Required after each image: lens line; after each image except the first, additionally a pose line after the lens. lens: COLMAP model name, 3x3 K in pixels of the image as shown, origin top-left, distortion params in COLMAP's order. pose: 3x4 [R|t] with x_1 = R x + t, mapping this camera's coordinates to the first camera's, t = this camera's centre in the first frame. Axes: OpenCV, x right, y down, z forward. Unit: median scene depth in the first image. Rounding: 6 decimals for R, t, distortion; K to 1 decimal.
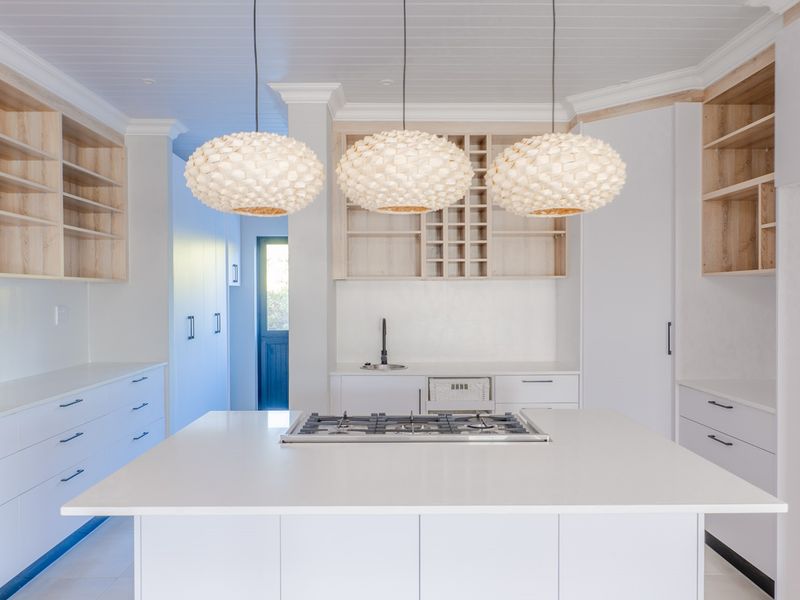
lens RADIAL K [[695.9, 0, 402.8], [0, 695.9, 301.3], [0, 0, 1]] dist [-0.003033, -0.004320]
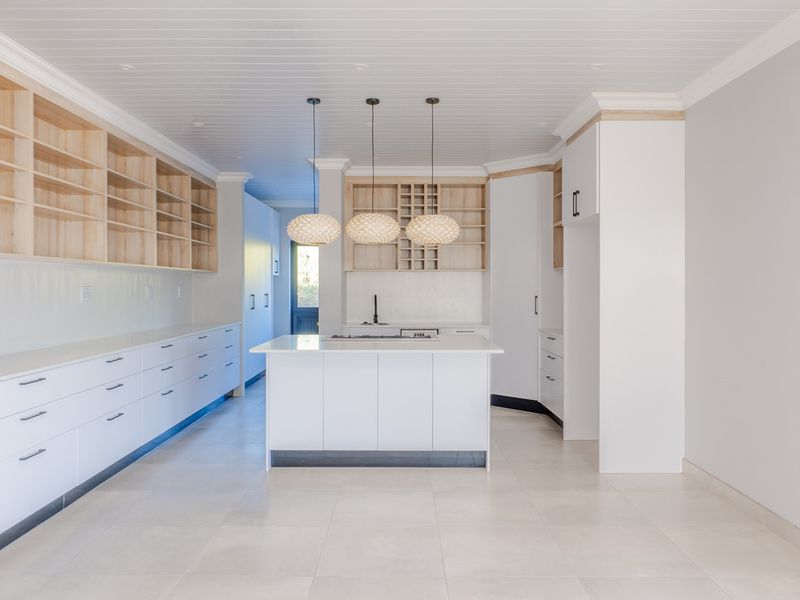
lens RADIAL K [[716.5, 0, 414.0], [0, 716.5, 287.3], [0, 0, 1]] dist [0.005654, 0.001508]
pose [[0.999988, 0.003578, -0.003318, 0.073801], [-0.003612, 0.999943, -0.010037, 0.024812], [0.003282, 0.010049, 0.999944, -0.731384]]
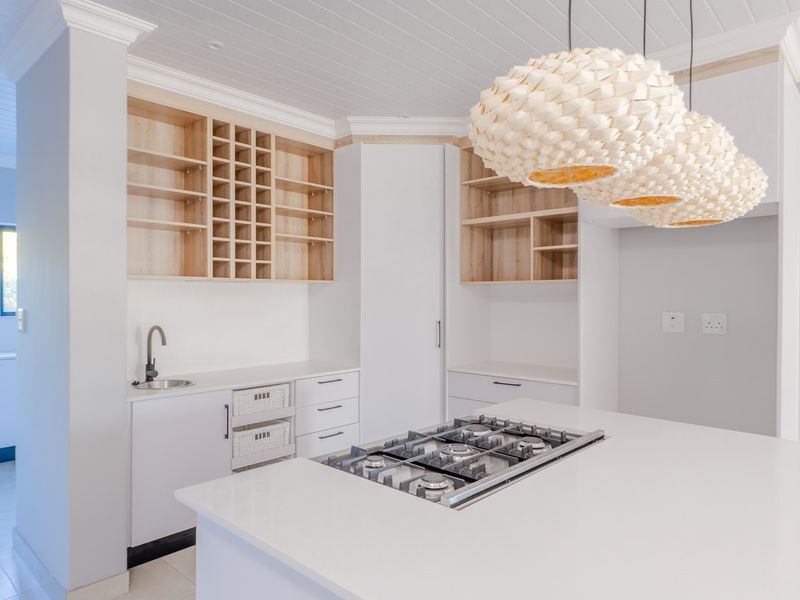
lens RADIAL K [[547.6, 0, 403.4], [0, 547.6, 298.4], [0, 0, 1]] dist [-0.007358, 0.005902]
pose [[0.667223, 0.004176, 0.744846, -0.340605], [0.001712, 0.999973, -0.007140, -0.003109], [-0.744856, 0.006039, 0.667198, 0.366298]]
